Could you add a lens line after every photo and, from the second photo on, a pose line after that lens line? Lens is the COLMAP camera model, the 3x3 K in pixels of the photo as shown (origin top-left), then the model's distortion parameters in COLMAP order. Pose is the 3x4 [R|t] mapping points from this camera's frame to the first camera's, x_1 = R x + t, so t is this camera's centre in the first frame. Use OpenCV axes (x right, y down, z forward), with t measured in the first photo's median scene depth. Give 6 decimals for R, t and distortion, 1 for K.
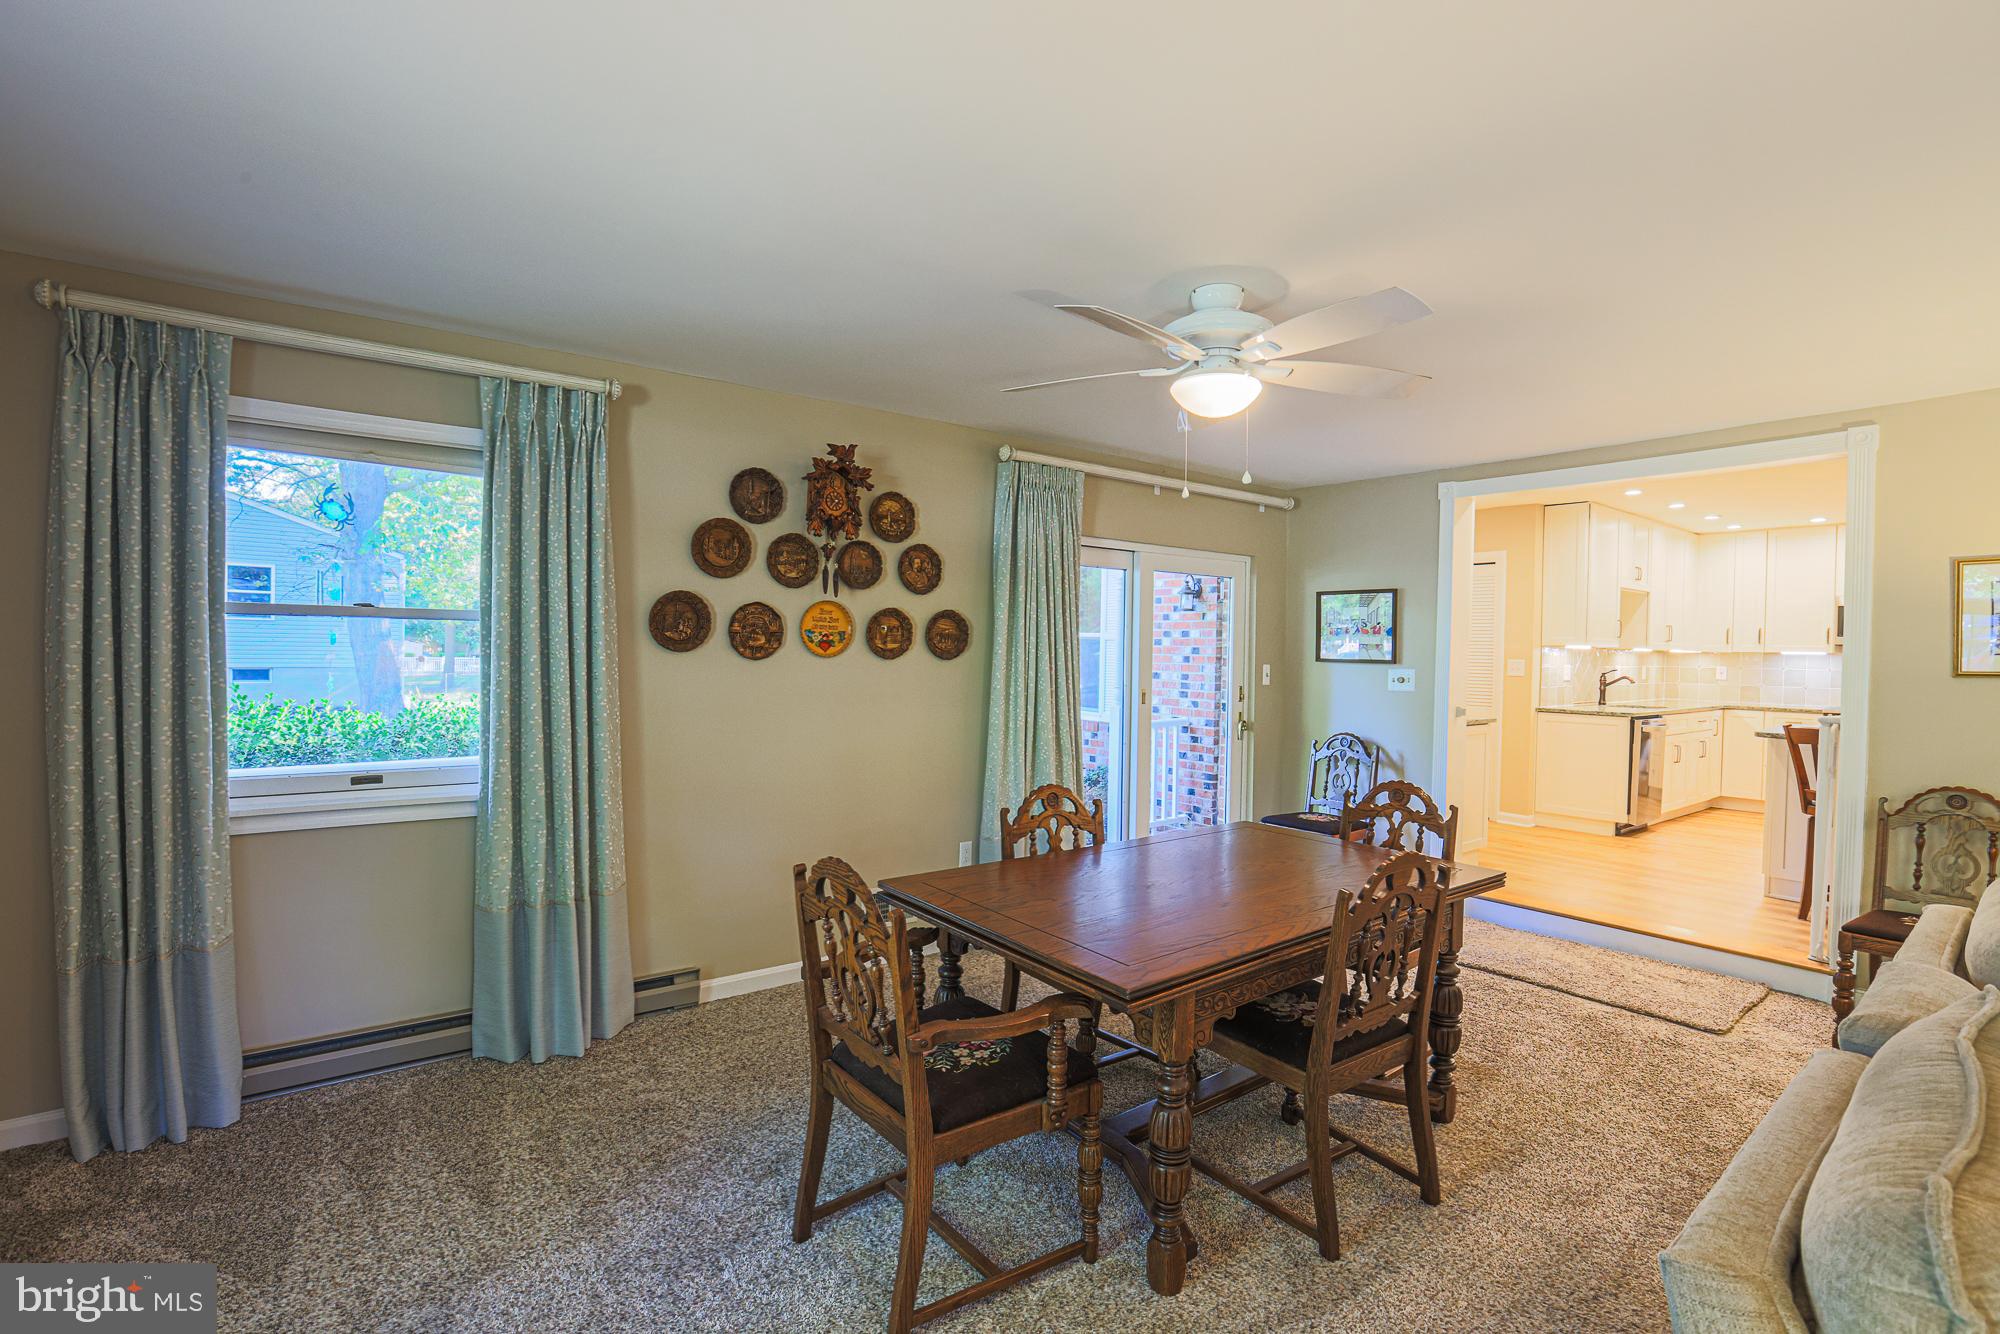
lens RADIAL K [[904.0, 0, 1004.7], [0, 904.0, 678.2], [0, 0, 1]] dist [-0.057076, 0.021365]
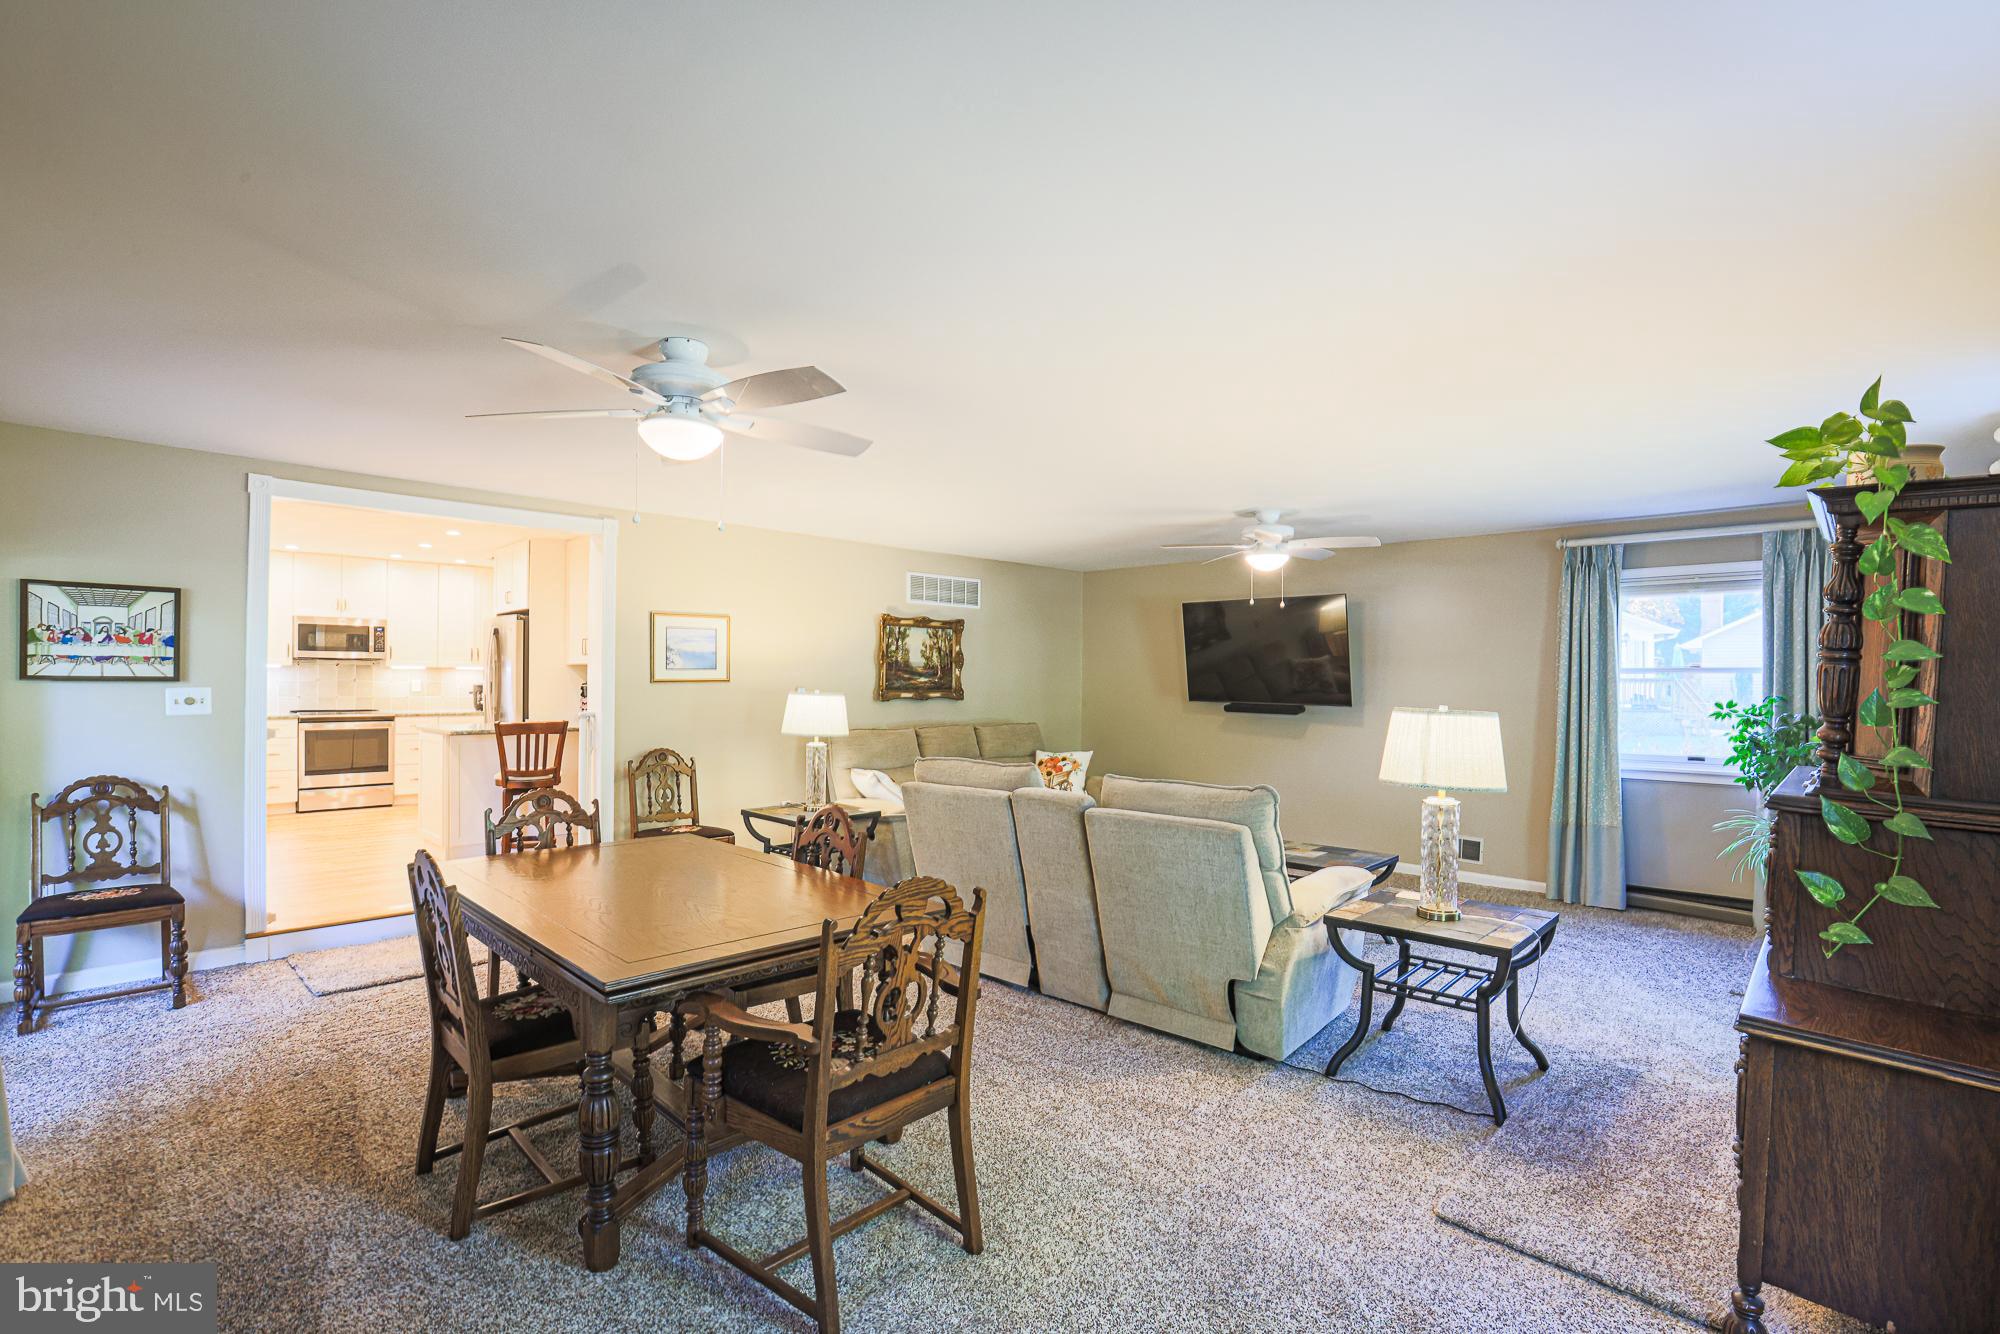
lens RADIAL K [[904.0, 0, 1004.7], [0, 904.0, 678.2], [0, 0, 1]] dist [-0.057076, 0.021365]
pose [[-0.136985, -0.012469, 0.990495, -0.606431], [0.022539, 0.999623, 0.015701, -0.019840], [-0.990317, 0.024475, -0.136652, 0.504118]]
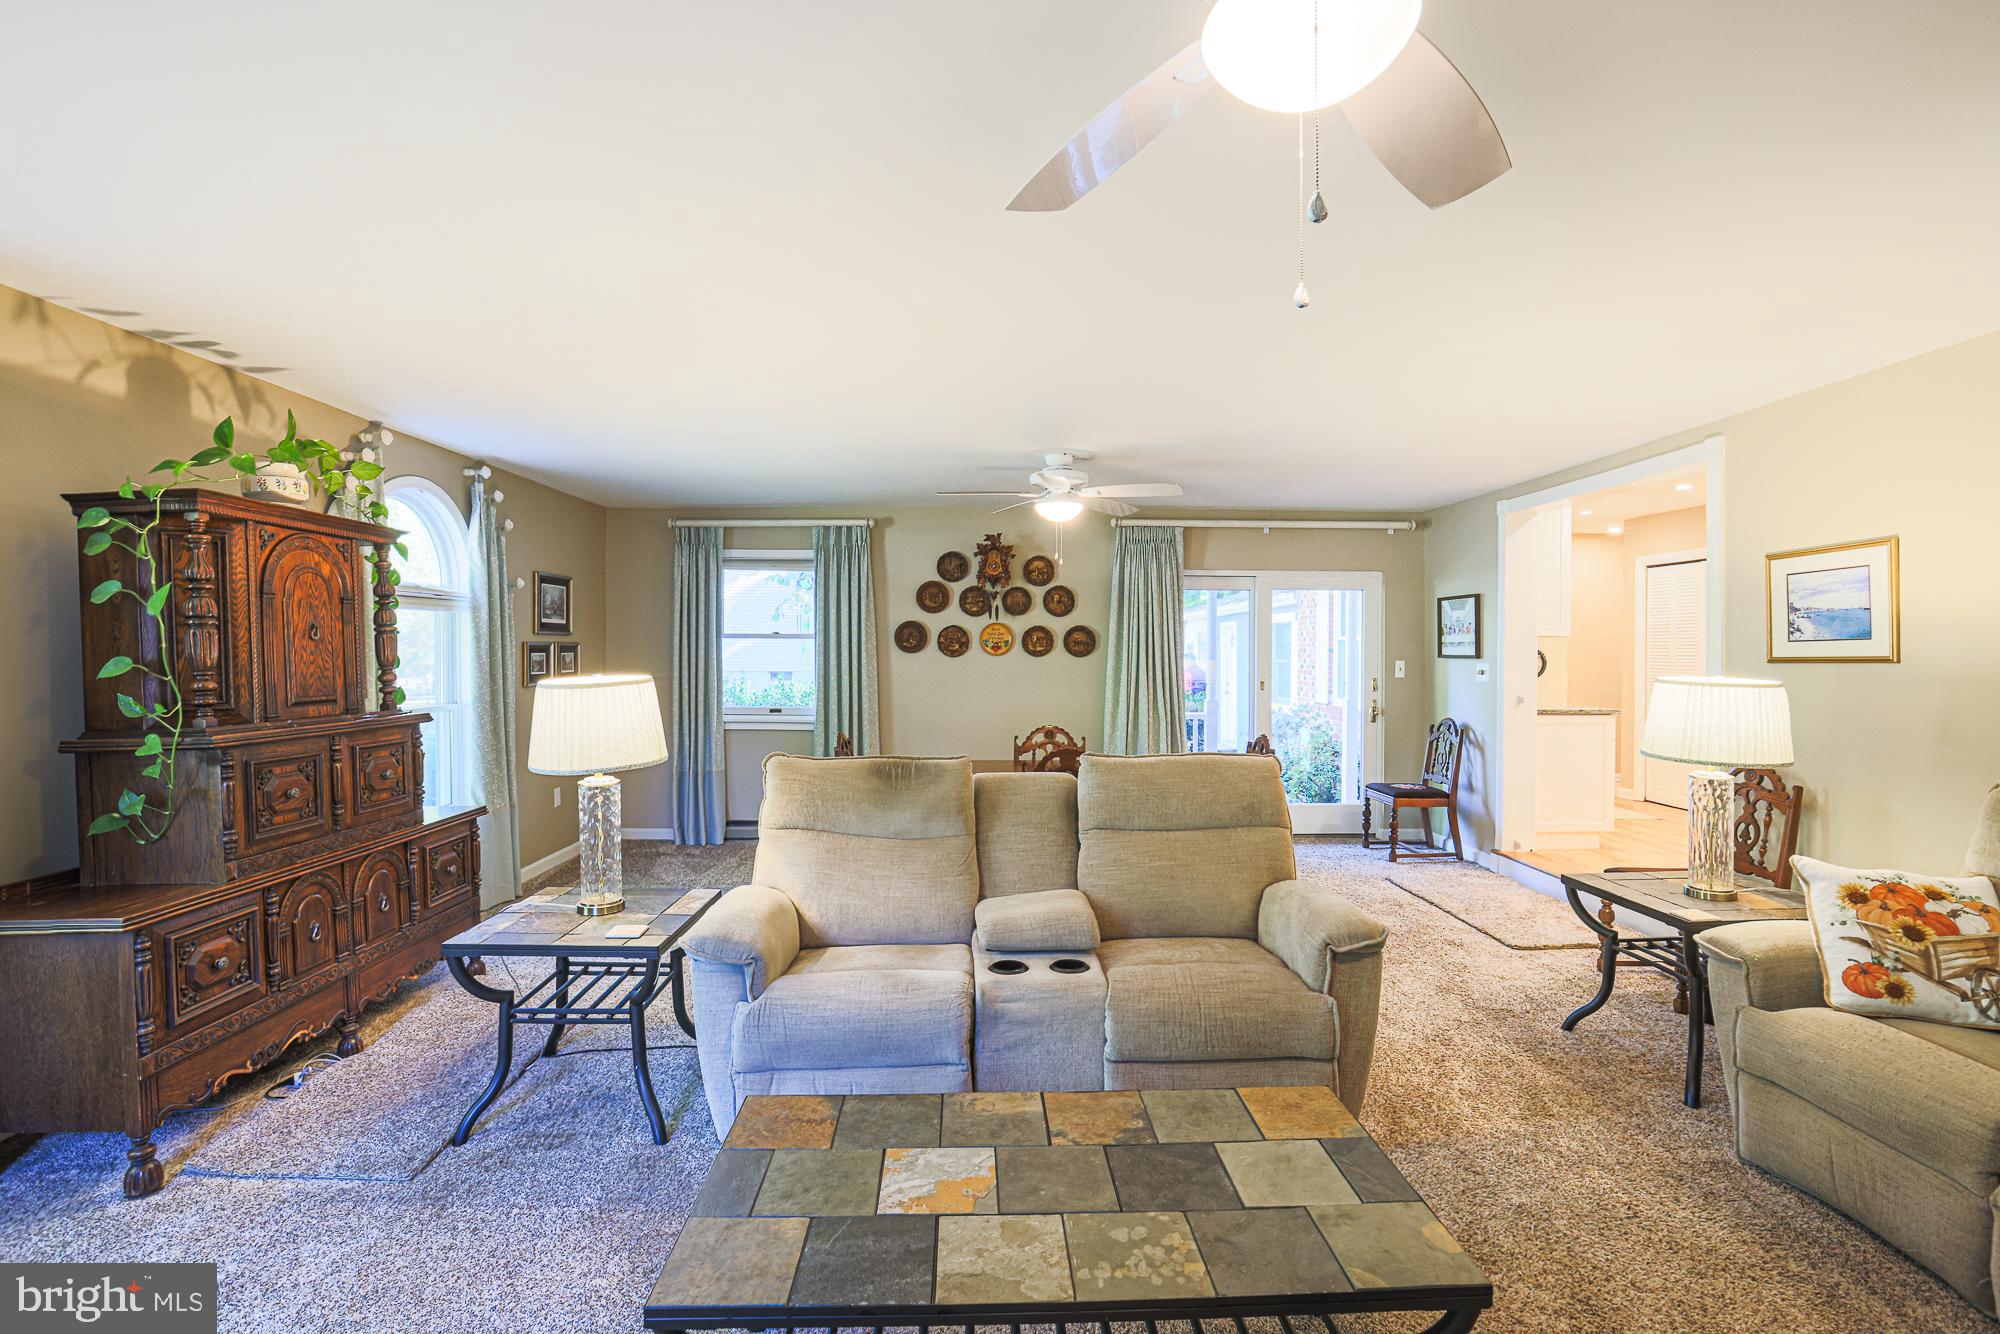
lens RADIAL K [[904.0, 0, 1004.7], [0, 904.0, 678.2], [0, 0, 1]] dist [-0.057076, 0.021365]
pose [[0.810923, 0.004623, -0.585134, 0.836499], [-0.010505, 0.999923, -0.006659, 0.031478], [0.585058, 0.011547, 0.810909, -0.396463]]
